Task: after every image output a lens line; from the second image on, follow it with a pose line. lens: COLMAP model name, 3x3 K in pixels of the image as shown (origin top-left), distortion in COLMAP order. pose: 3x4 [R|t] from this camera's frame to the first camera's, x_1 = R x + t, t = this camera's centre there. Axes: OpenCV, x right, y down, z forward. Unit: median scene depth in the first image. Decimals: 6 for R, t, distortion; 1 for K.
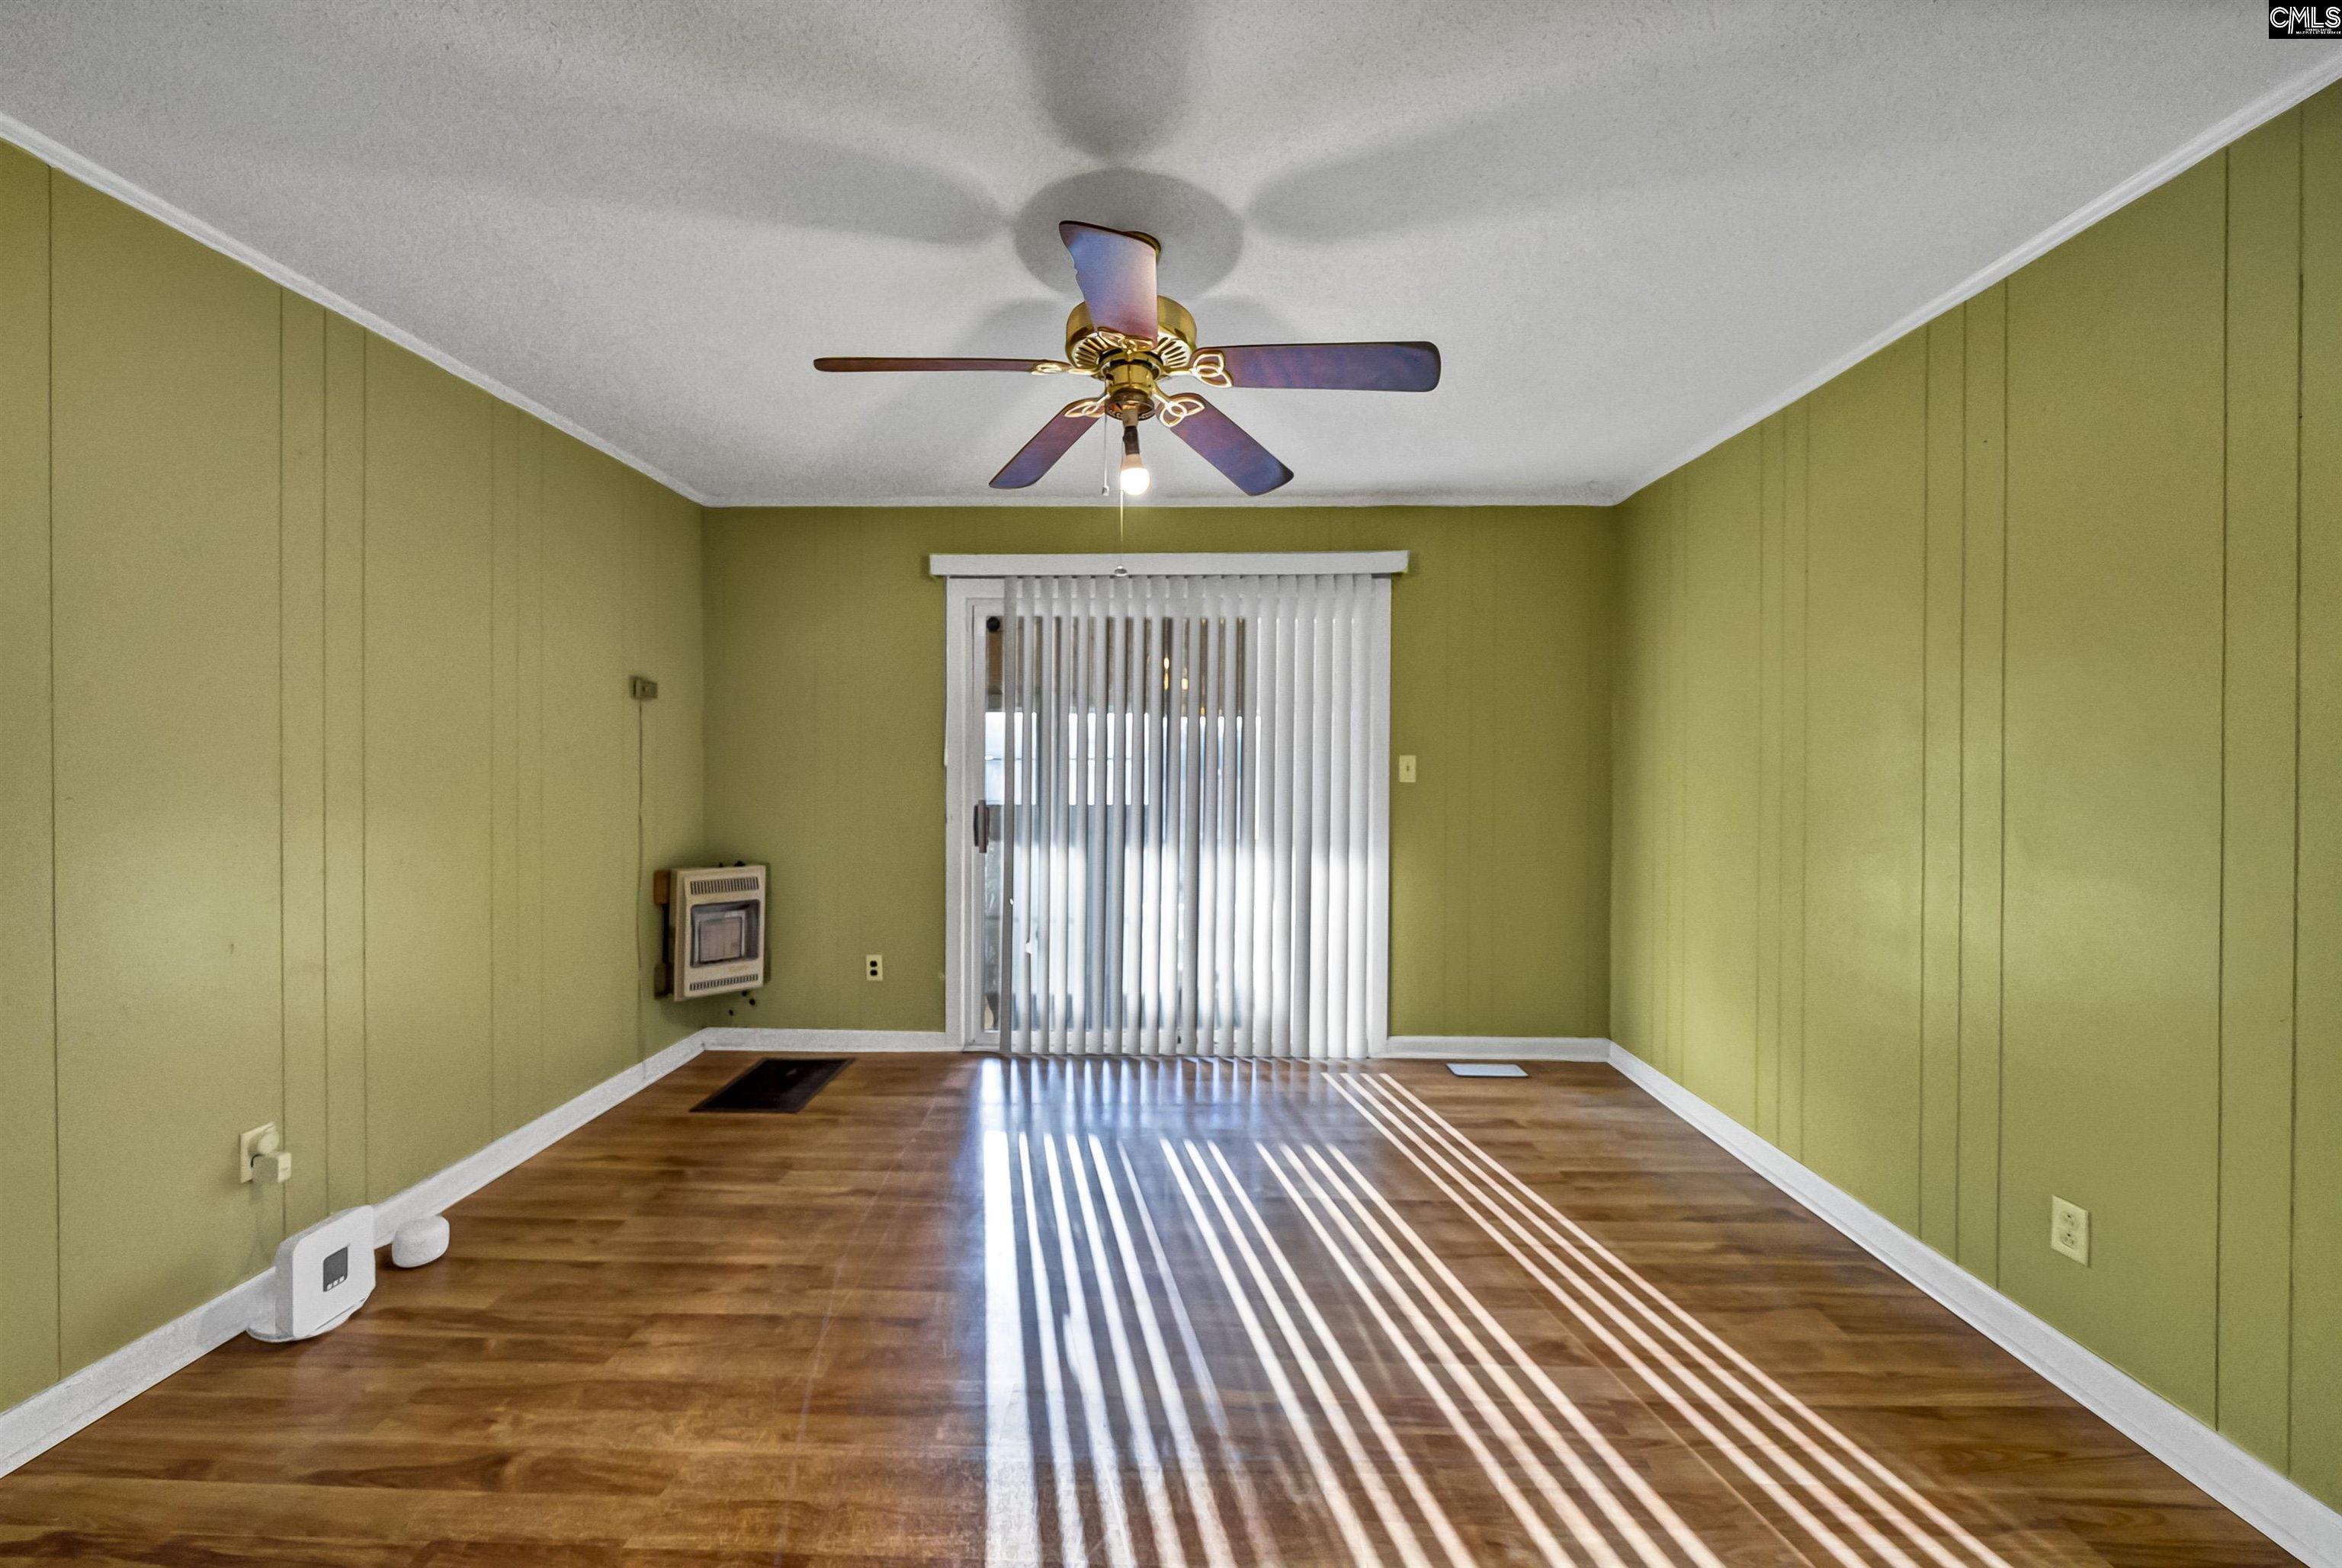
lens RADIAL K [[893.9, 0, 1172.7], [0, 893.9, 771.2], [0, 0, 1]] dist [-0.000943, -0.000060]
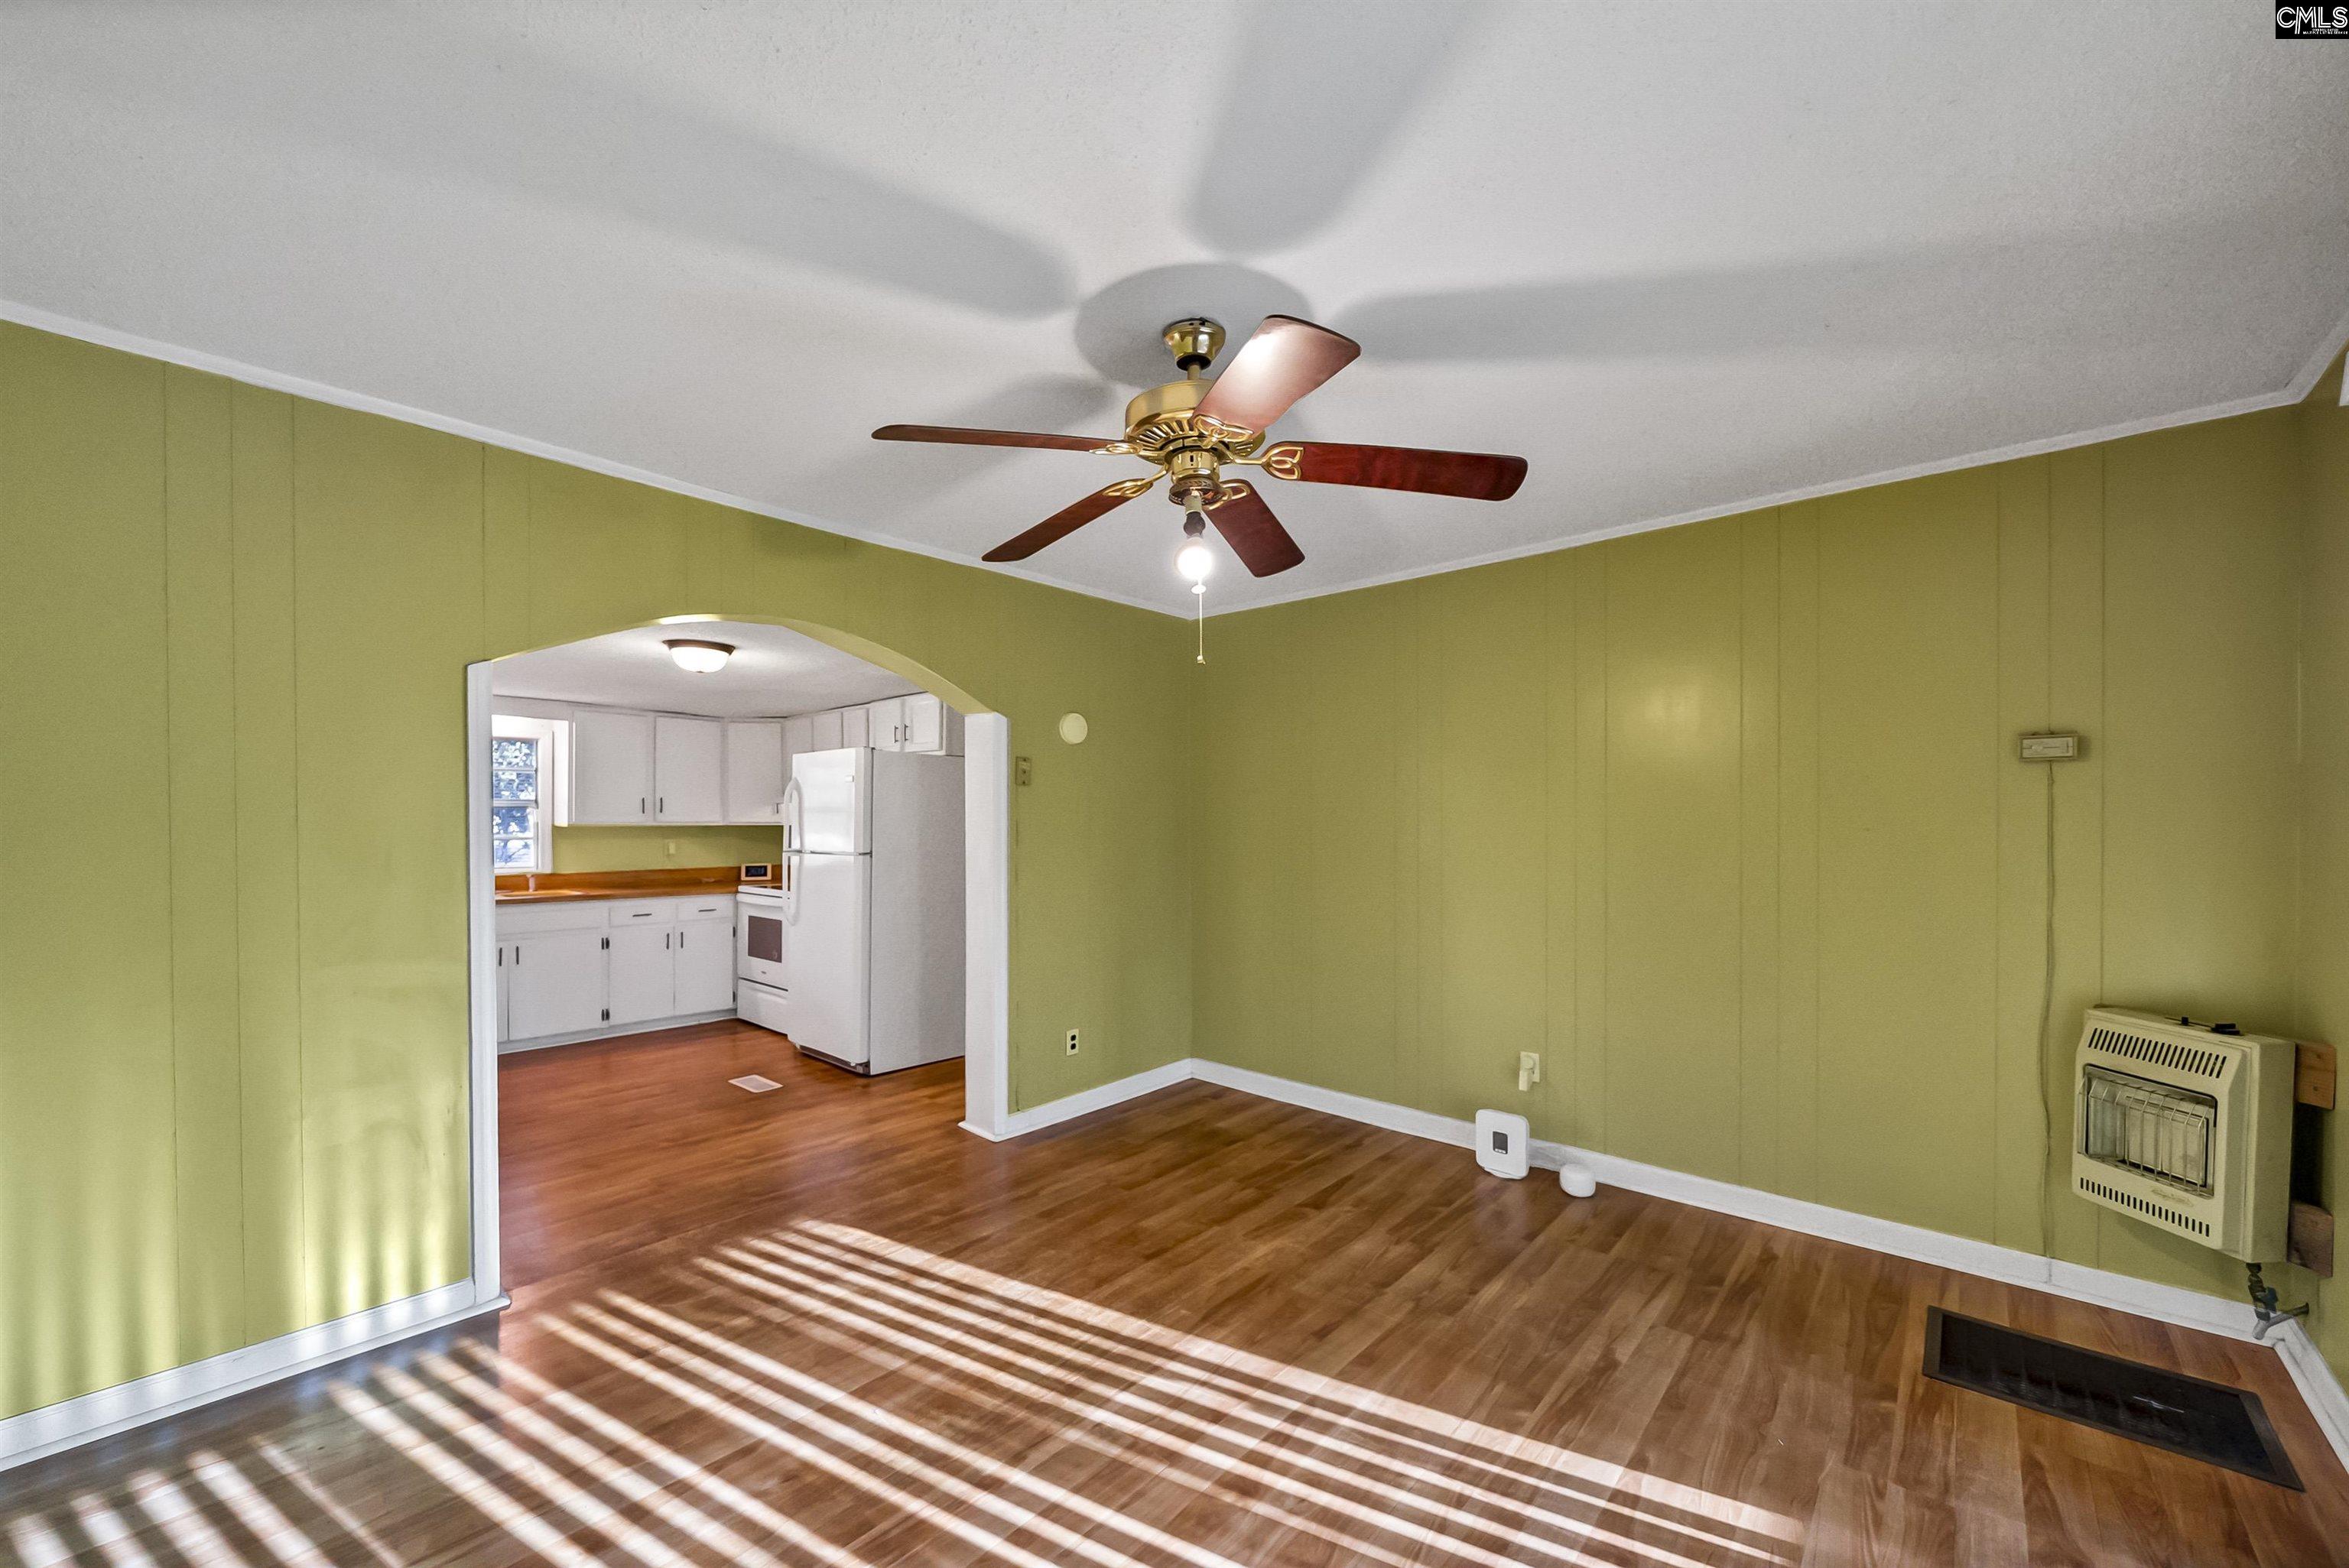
lens RADIAL K [[893.6, 0, 1219.8], [0, 893.6, 821.8], [0, 0, 1]] dist [-0.002921, -0.000155]
pose [[-0.625916, -0.000099, -0.779891, 0.696881], [-0.010210, 0.999915, 0.008067, -0.051805], [0.779824, 0.013012, -0.625864, 1.628627]]
